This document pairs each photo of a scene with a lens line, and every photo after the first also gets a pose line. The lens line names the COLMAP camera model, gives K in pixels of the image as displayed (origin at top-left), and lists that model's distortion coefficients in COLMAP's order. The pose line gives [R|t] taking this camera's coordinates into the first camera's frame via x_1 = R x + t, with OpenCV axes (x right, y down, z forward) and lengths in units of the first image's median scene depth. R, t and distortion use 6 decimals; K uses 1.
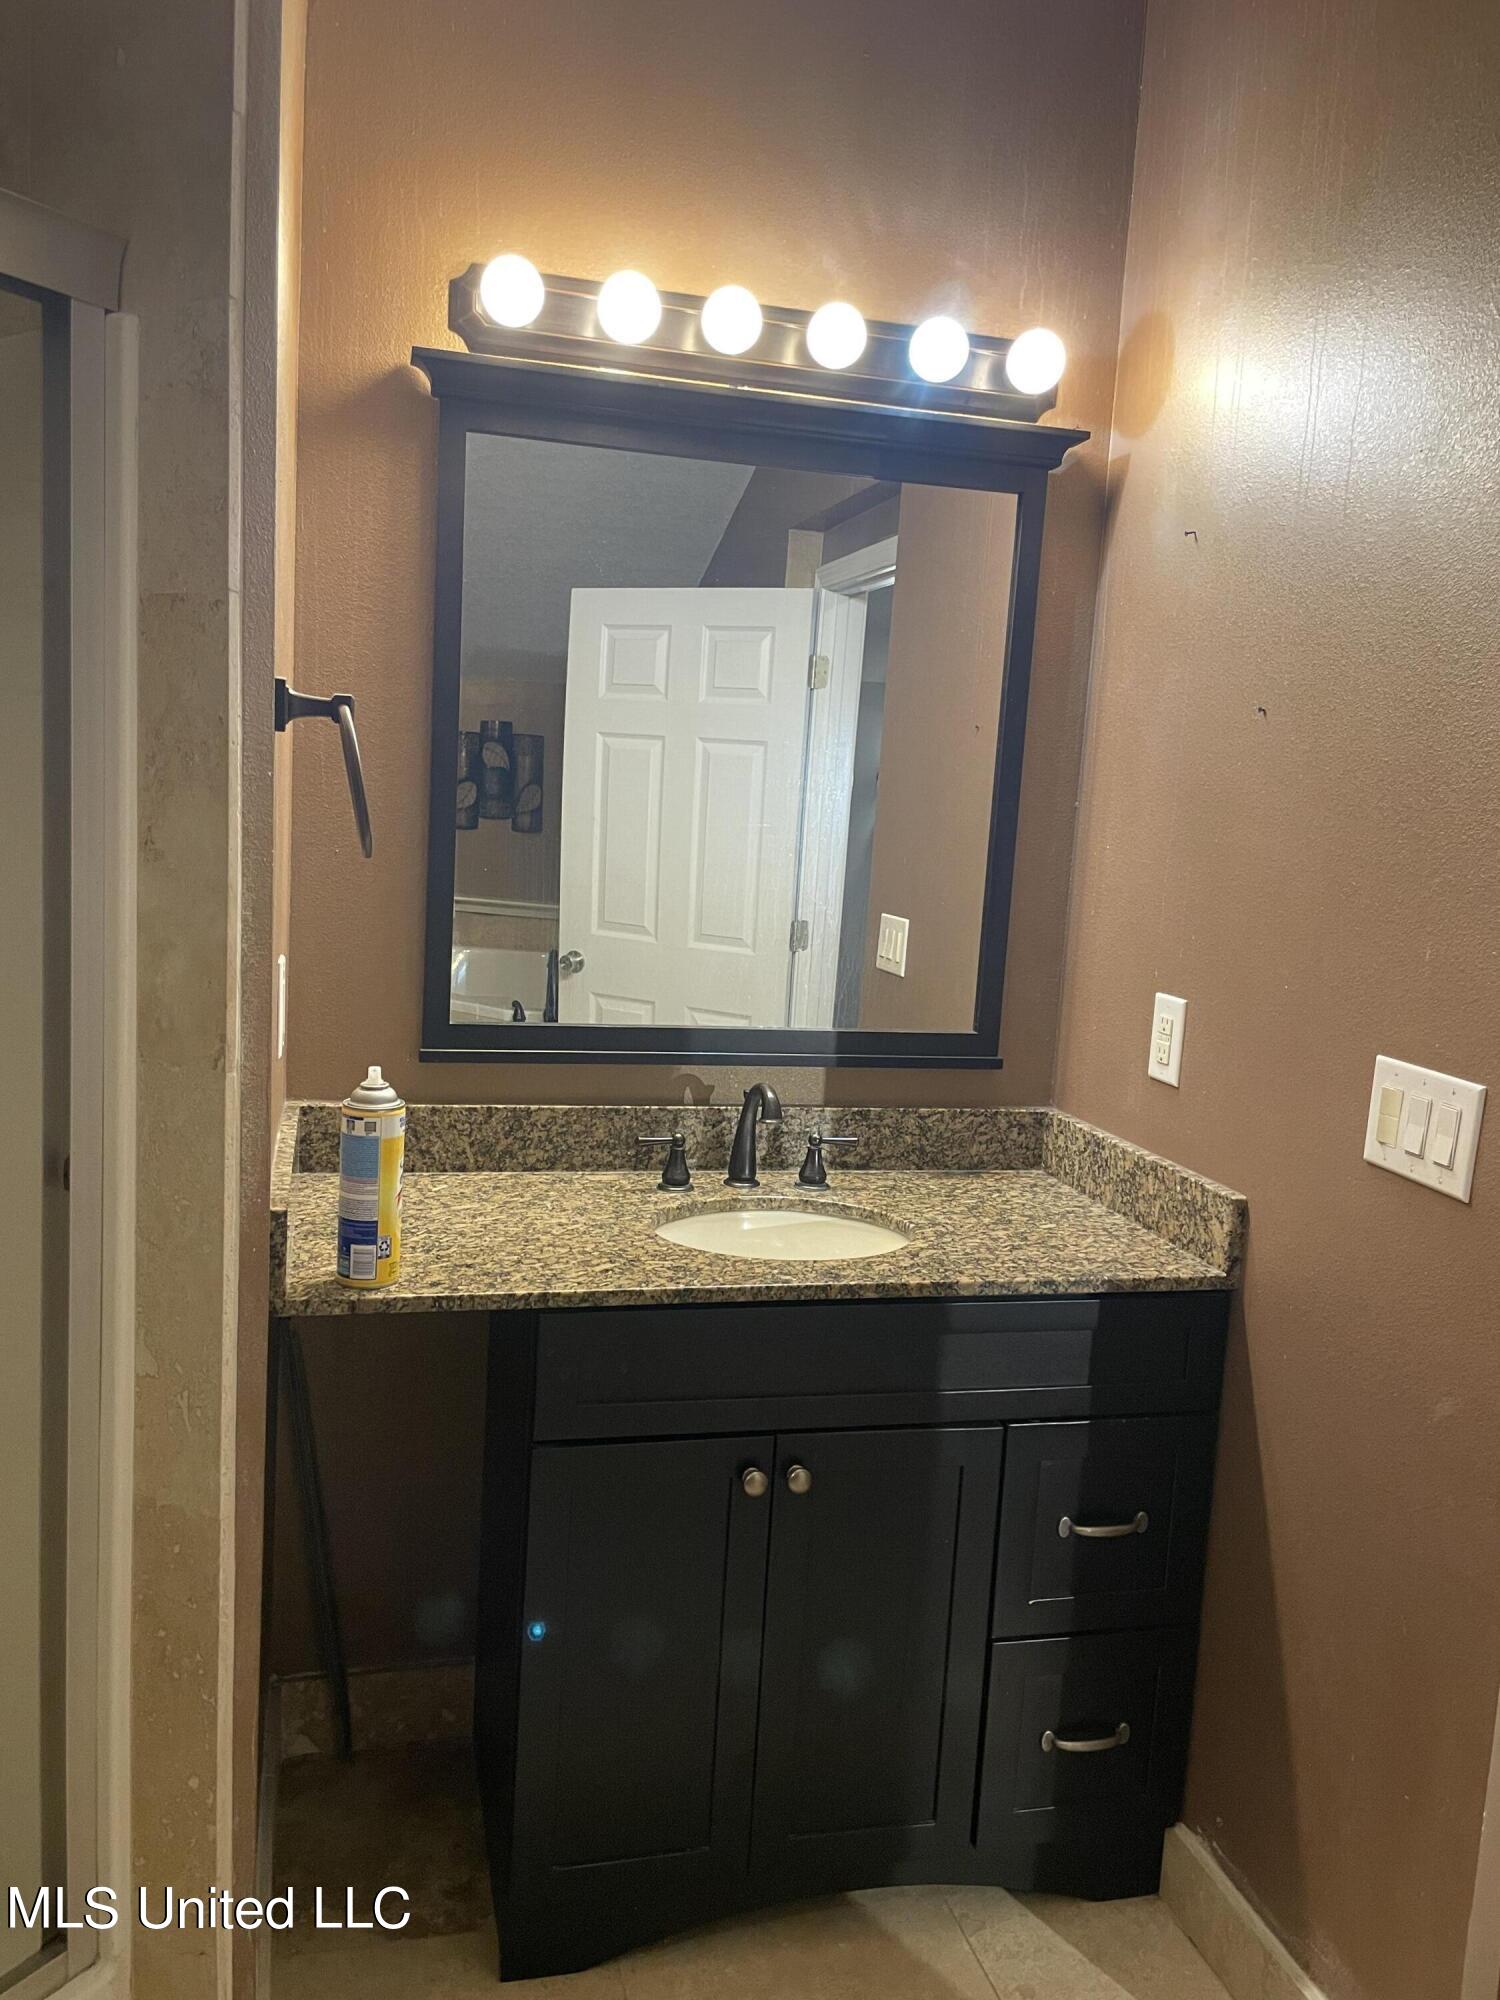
lens RADIAL K [[1522.6, 0, 750.0], [0, 1522.6, 1000.0], [0, 0, 1]] dist [0.058259, -0.005103]
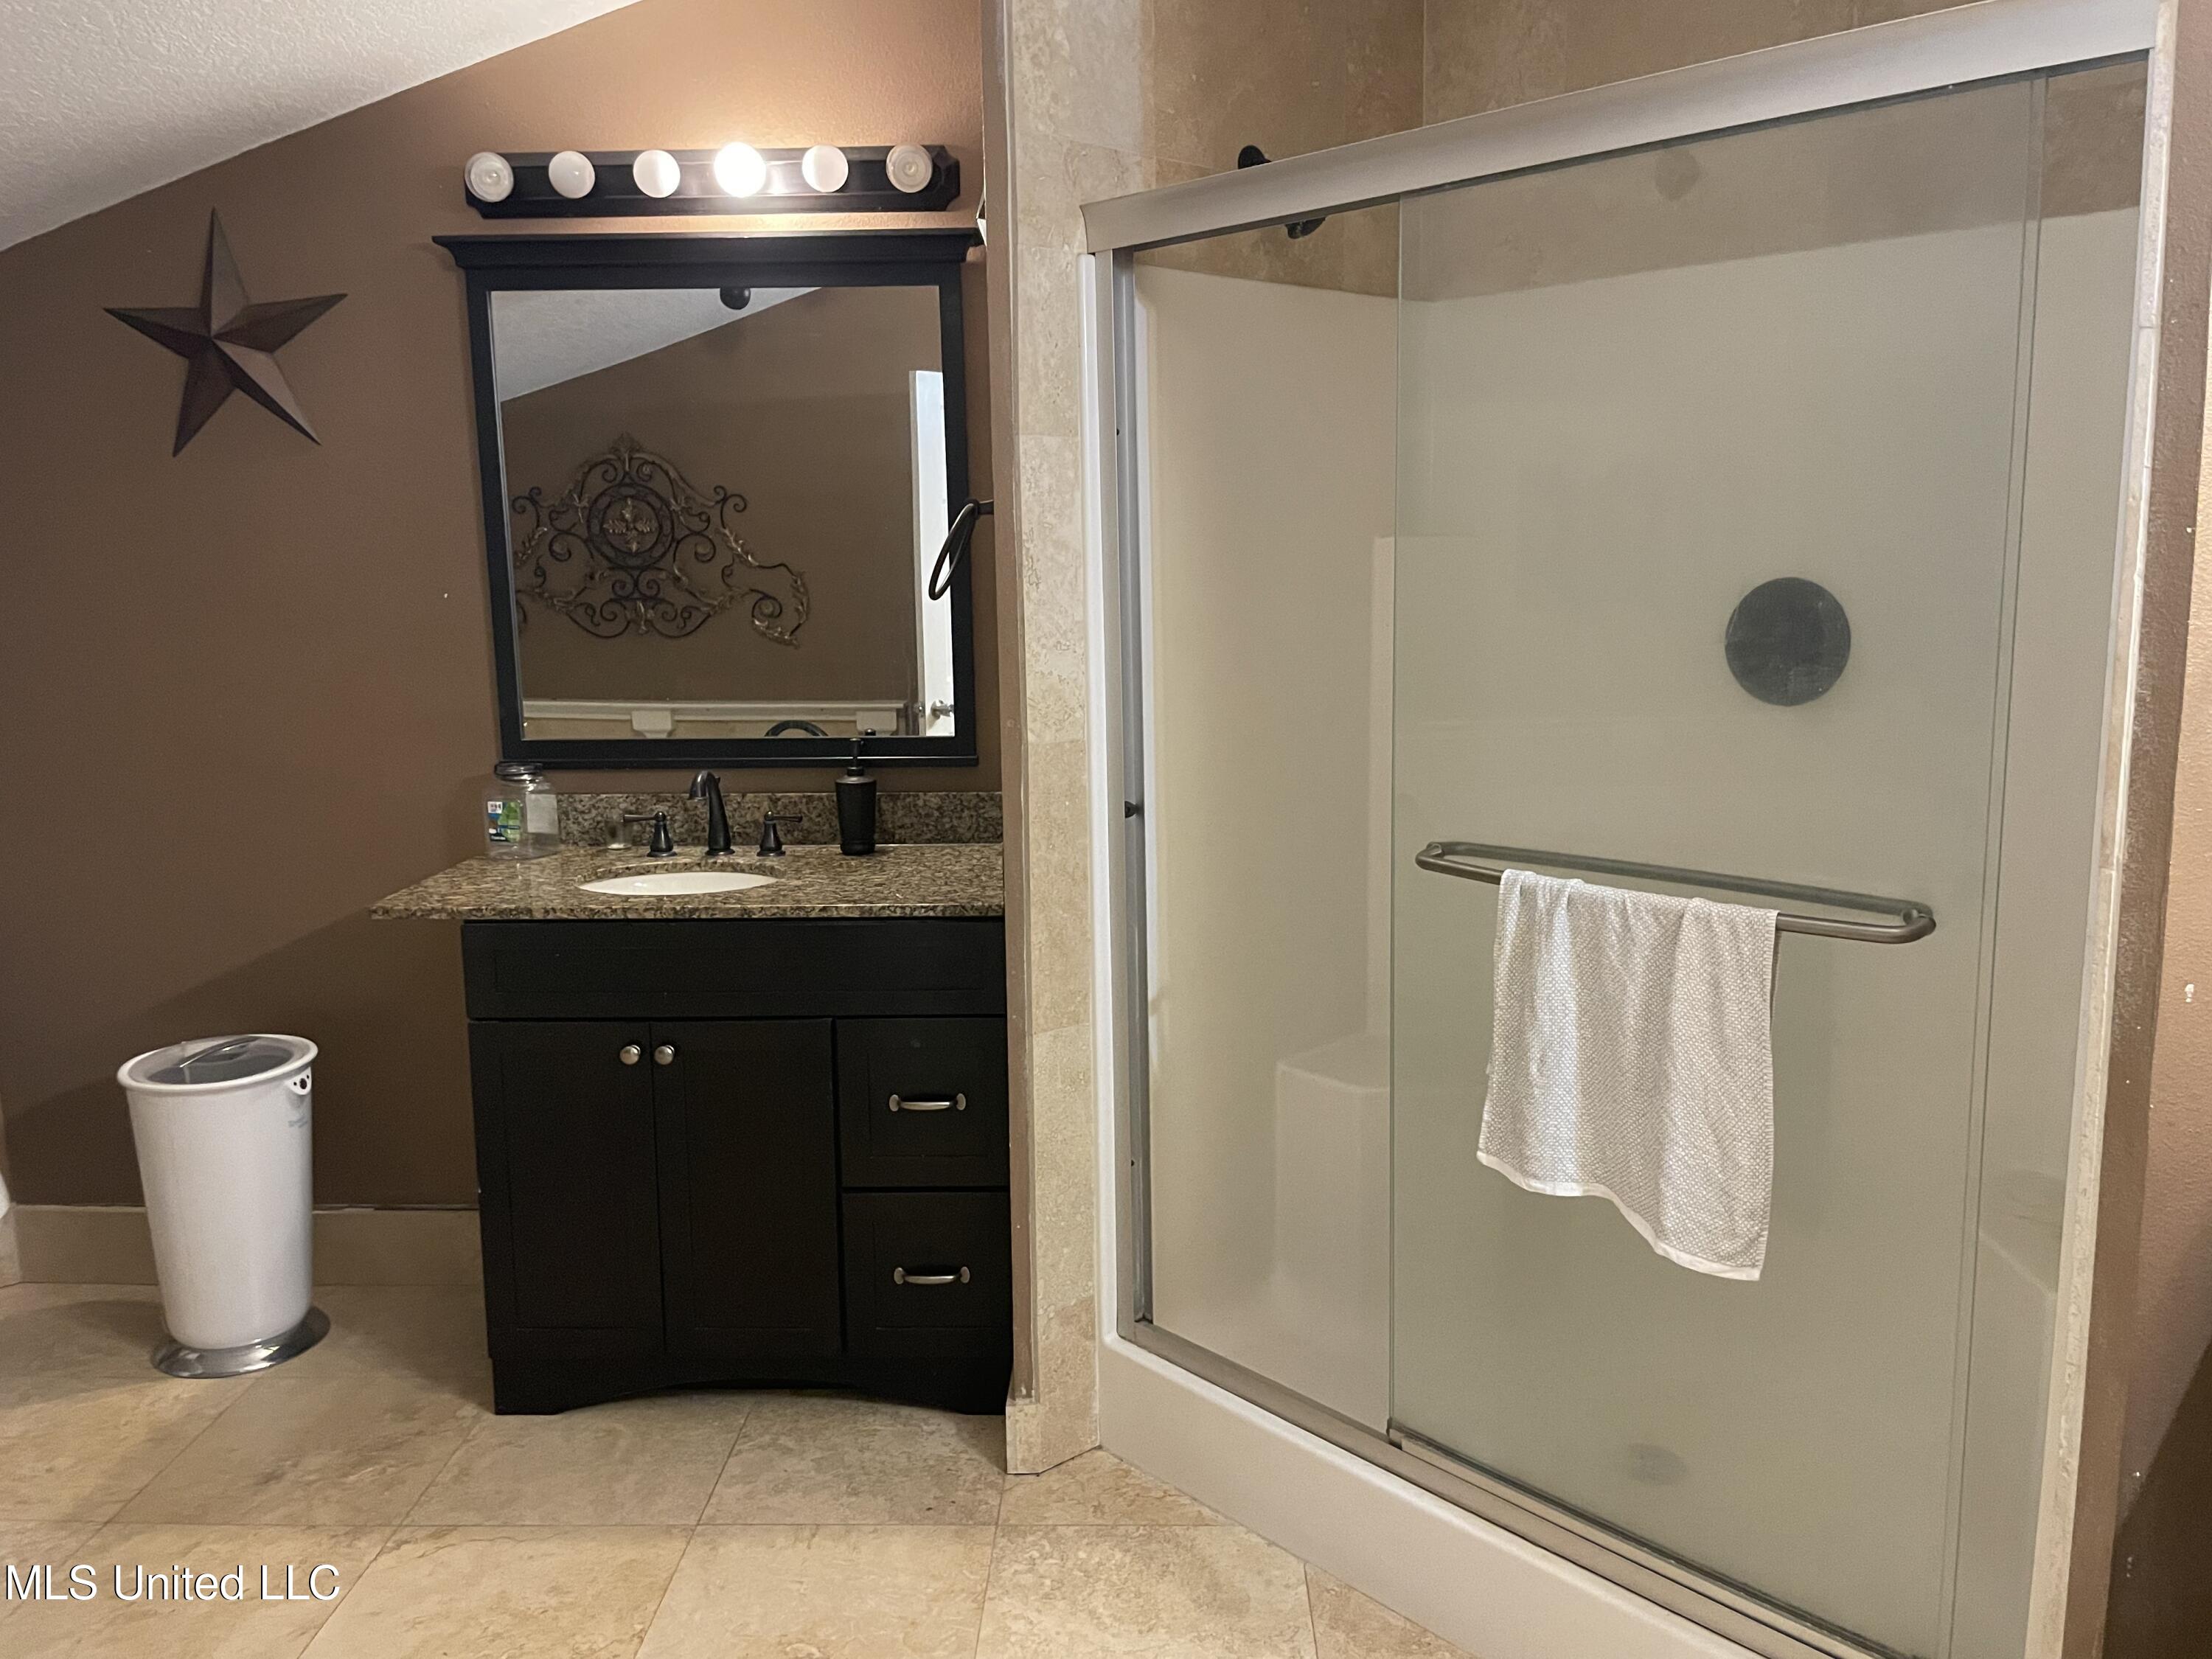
lens RADIAL K [[1684.0, 0, 1106.0], [0, 1684.0, 829.5], [0, 0, 1]] dist [0.058259, -0.005103]
pose [[0.956469, -0.033195, -0.289941, 0.725647], [0.031080, 0.999446, -0.011895, 0.129110], [0.290175, 0.002365, 0.956971, -0.260355]]
